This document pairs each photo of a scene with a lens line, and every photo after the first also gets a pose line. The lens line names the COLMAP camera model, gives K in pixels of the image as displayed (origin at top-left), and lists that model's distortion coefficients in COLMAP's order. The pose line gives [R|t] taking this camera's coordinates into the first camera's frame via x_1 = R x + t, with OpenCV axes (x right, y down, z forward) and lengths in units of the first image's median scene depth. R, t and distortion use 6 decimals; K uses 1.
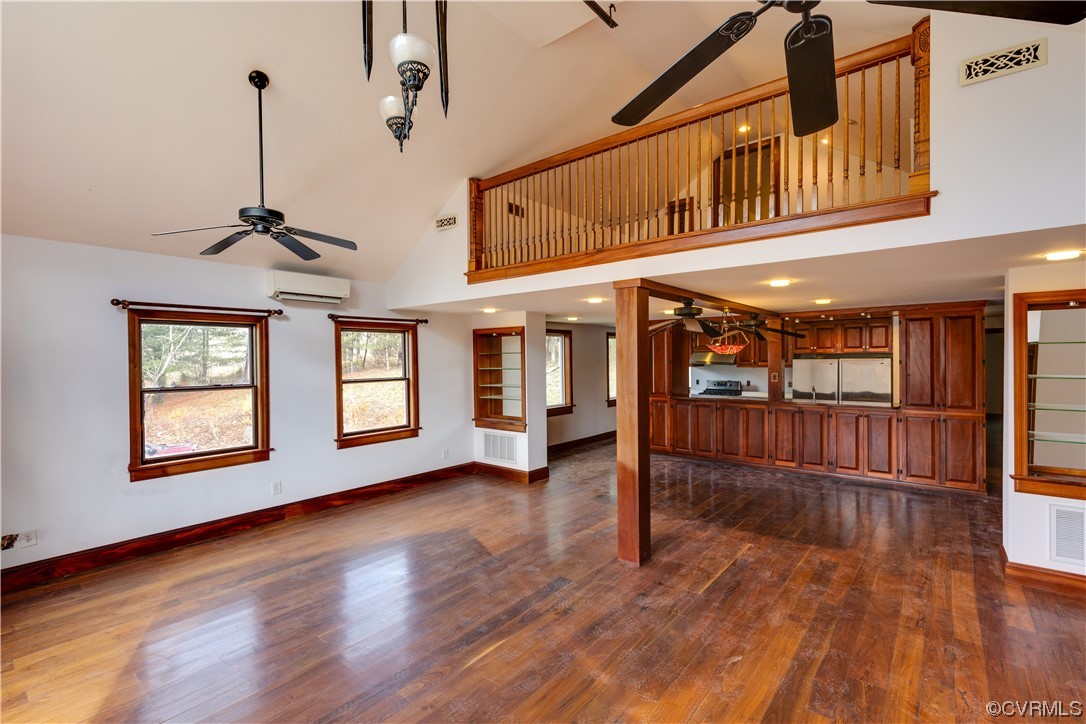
lens RADIAL K [[487.4, 0, 547.2], [0, 487.4, 361.1], [0, 0, 1]] dist [0.004324, -0.000695]
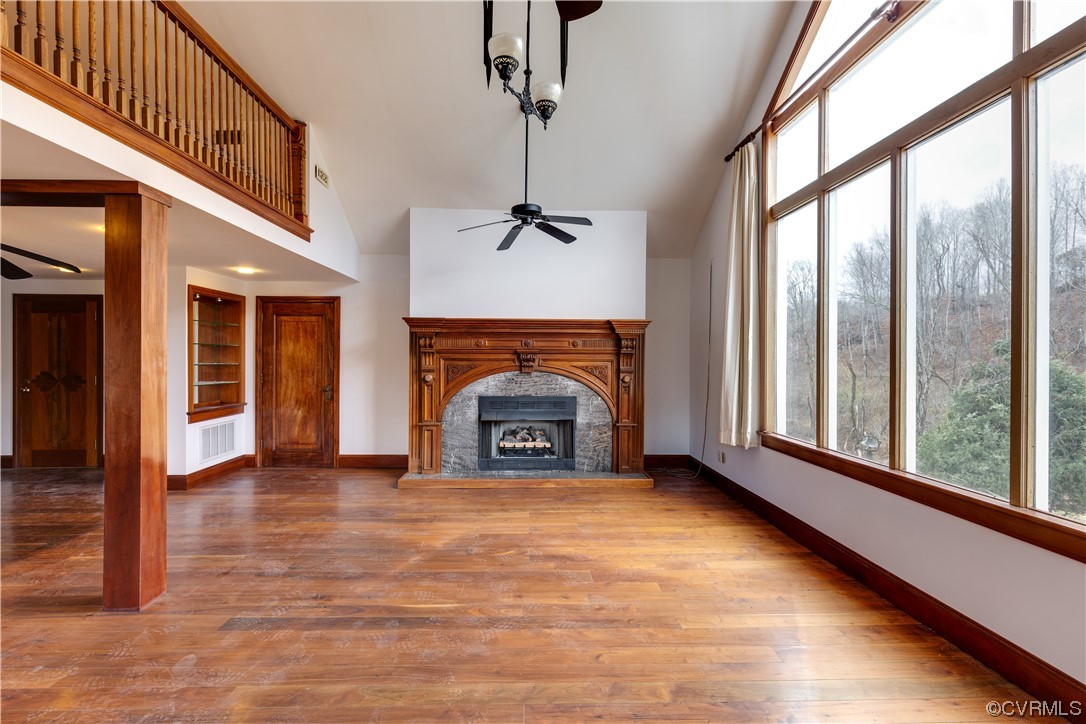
lens RADIAL K [[493.4, 0, 540.9], [0, 493.4, 359.1], [0, 0, 1]] dist [0.000631, -0.000192]
pose [[-0.650988, 0.004612, 0.759074, -0.505492], [0.008101, 0.999967, 0.000871, 0.053229], [-0.759045, 0.006716, -0.651004, 0.729903]]
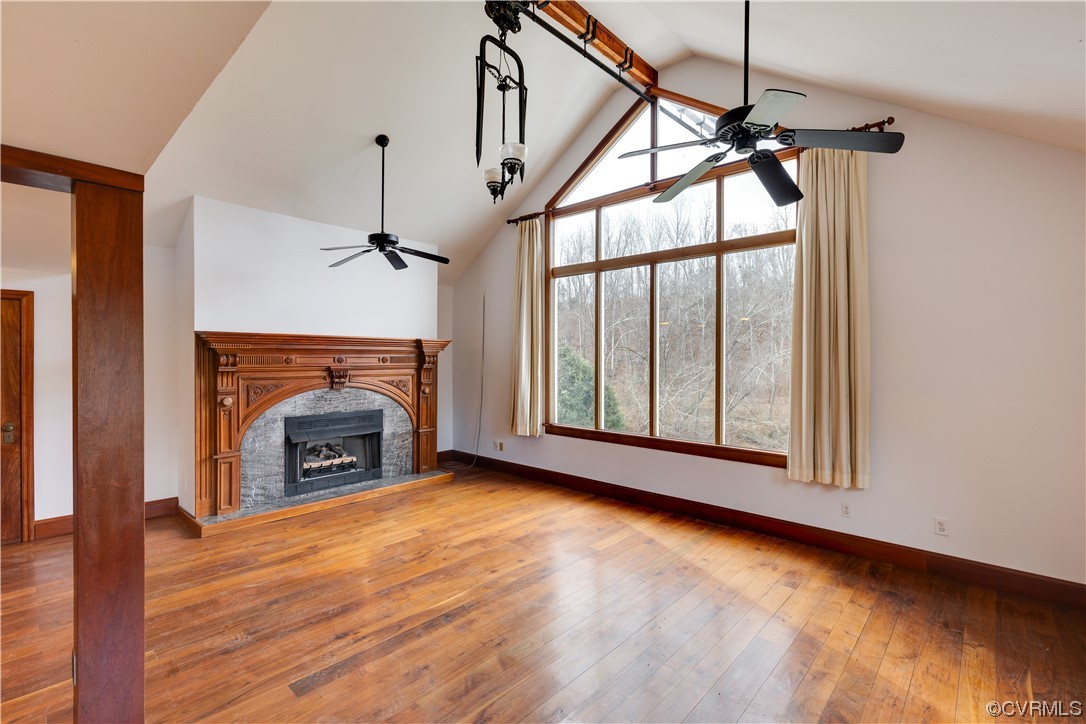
lens RADIAL K [[487.4, 0, 547.2], [0, 487.4, 361.1], [0, 0, 1]] dist [0.004324, -0.000695]
pose [[-0.998356, 0.005370, 0.057070, -0.211256], [0.006453, 0.999803, 0.018795, 0.009714], [-0.056957, 0.019132, -0.998193, 1.050330]]
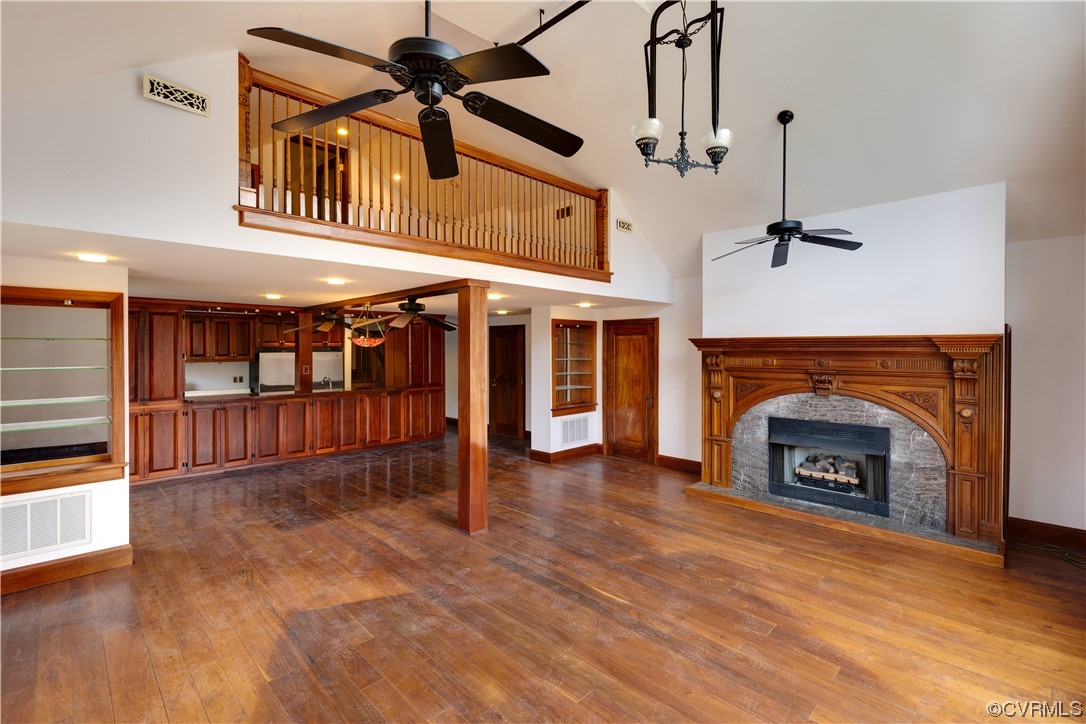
lens RADIAL K [[493.3, 0, 549.5], [0, 493.3, 348.7], [0, 0, 1]] dist [0.001379, -0.000443]
pose [[0.103959, 0.009917, 0.994532, -0.668186], [0.006814, 0.999920, -0.010683, 0.003610], [-0.994558, 0.007887, 0.103883, 0.504907]]
